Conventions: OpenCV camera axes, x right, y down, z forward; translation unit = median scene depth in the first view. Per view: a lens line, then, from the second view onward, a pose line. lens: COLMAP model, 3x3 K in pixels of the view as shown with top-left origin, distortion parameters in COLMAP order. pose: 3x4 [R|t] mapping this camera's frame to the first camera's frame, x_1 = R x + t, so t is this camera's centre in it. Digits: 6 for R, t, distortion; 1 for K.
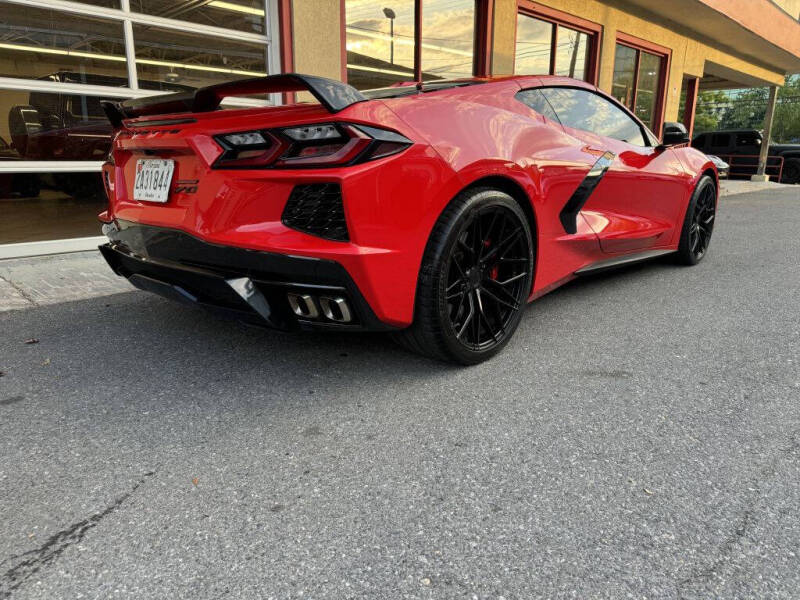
lens RADIAL K [[565.1, 0, 395.7], [0, 565.1, 300.9], [0, 0, 1]] dist [0.029979, -0.034911]
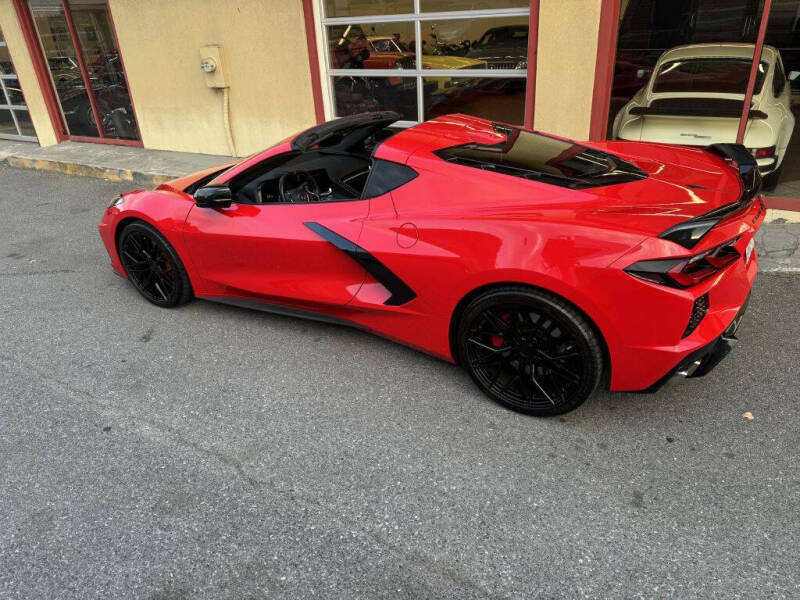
lens RADIAL K [[565.1, 0, 396.3], [0, 565.1, 295.3], [0, 0, 1]] dist [0.029979, -0.034911]
pose [[0.234157, 0.417004, -0.878225, 1.837518], [-0.188491, 0.905670, 0.379779, -0.722870], [0.953751, 0.076609, 0.290670, 1.075684]]
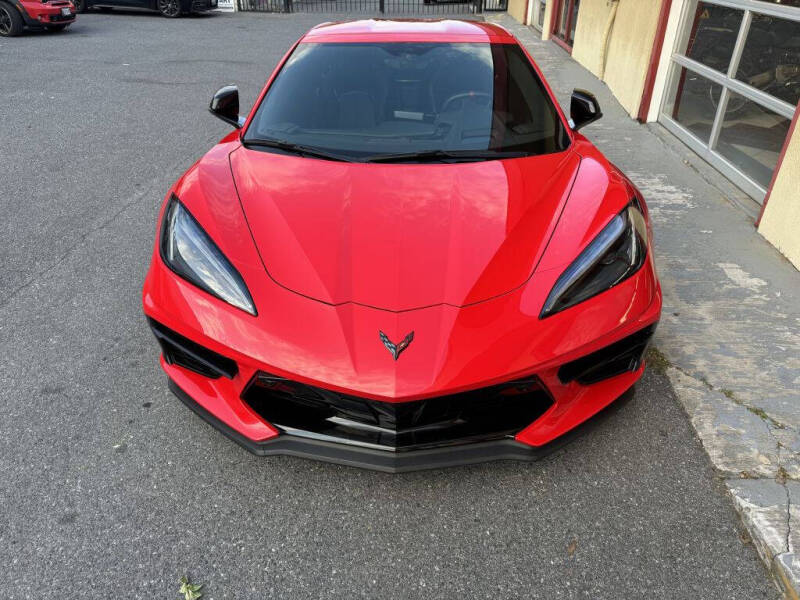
lens RADIAL K [[565.1, 0, 401.0], [0, 565.1, 301.2], [0, 0, 1]] dist [0.029979, -0.034911]
pose [[-0.753693, 0.341327, -0.561643, 1.269811], [-0.166948, 0.727105, 0.665918, -1.002046], [0.635669, 0.595663, -0.491029, 2.574188]]
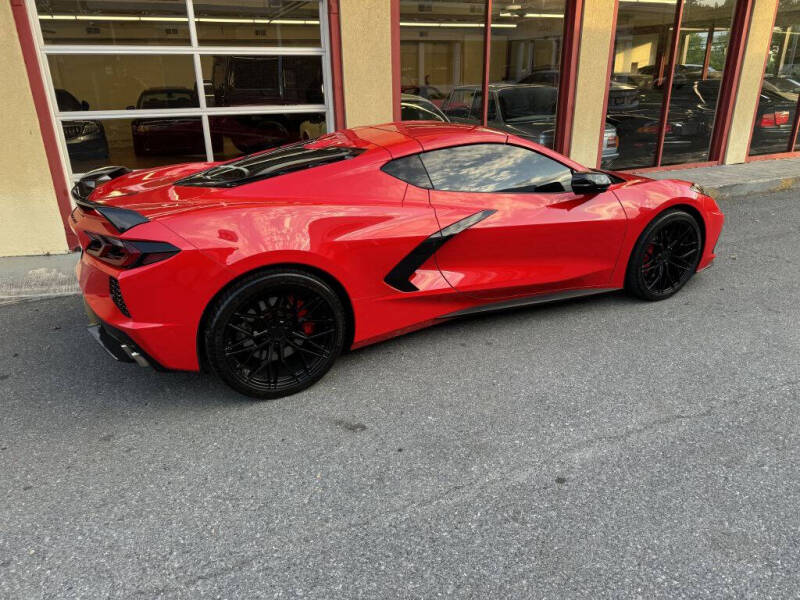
lens RADIAL K [[565.1, 0, 404.1], [0, 565.1, 292.4], [0, 0, 1]] dist [0.029979, -0.034911]
pose [[0.935313, 0.109035, -0.336603, 0.777427], [-0.069972, 0.989545, 0.126112, -0.296287], [0.346834, -0.094401, 0.933164, -0.097087]]
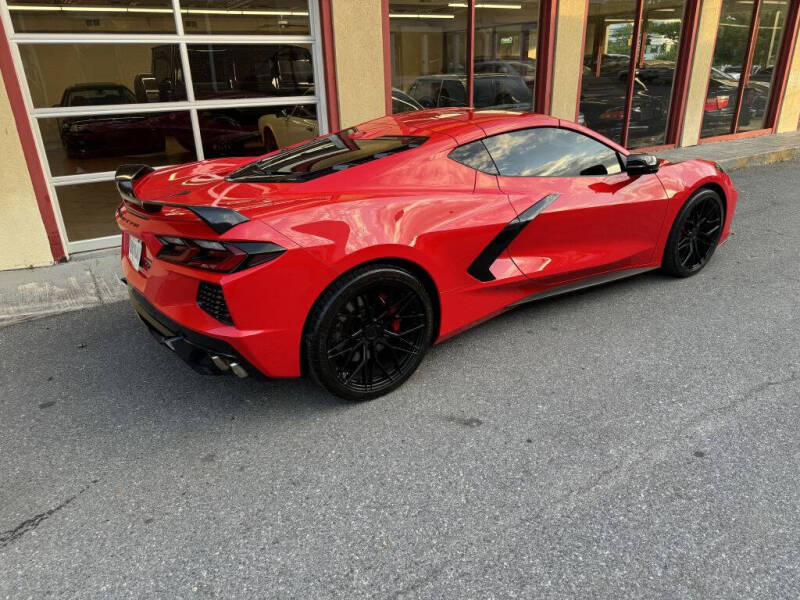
lens RADIAL K [[565.1, 0, 401.8], [0, 565.1, 298.7], [0, 0, 1]] dist [0.029979, -0.034911]
pose [[0.975308, 0.053528, -0.214263, 0.433494], [-0.023941, 0.990091, 0.138370, -0.266762], [0.219546, -0.129823, 0.966926, -0.160977]]
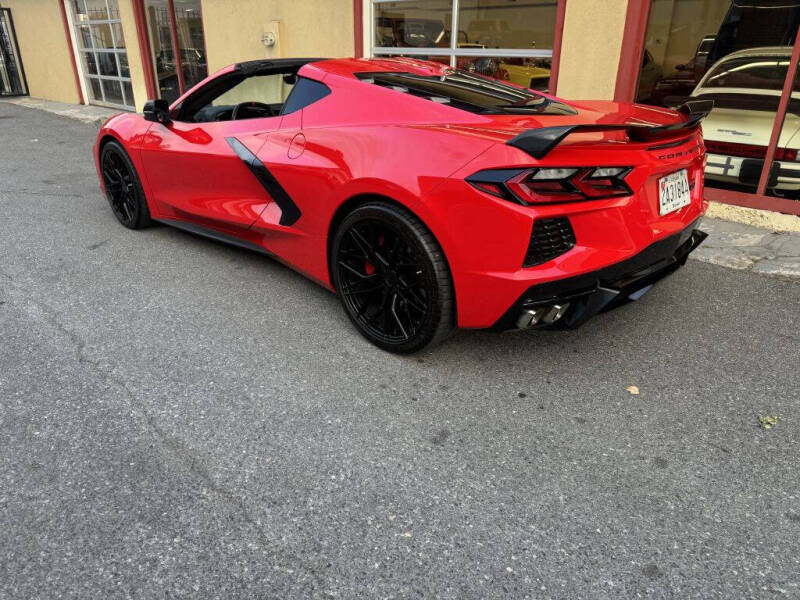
lens RADIAL K [[565.1, 0, 396.2], [0, 565.1, 296.4], [0, 0, 1]] dist [0.029979, -0.034911]
pose [[0.012594, 0.396409, -0.917988, 1.917085], [-0.255471, 0.888867, 0.380329, -0.606992], [0.966735, 0.229729, 0.112465, 1.572629]]
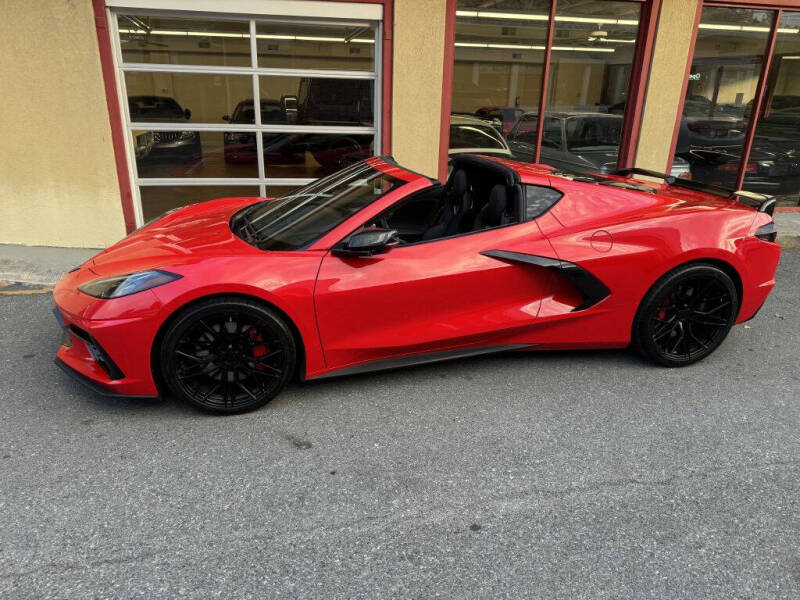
lens RADIAL K [[565.1, 0, 395.9], [0, 565.1, 297.3], [0, 0, 1]] dist [0.029979, -0.034911]
pose [[0.851425, 0.191819, -0.488140, 1.011913], [-0.148398, 0.980794, 0.126573, -0.355434], [0.503044, -0.035328, 0.863538, -0.009240]]
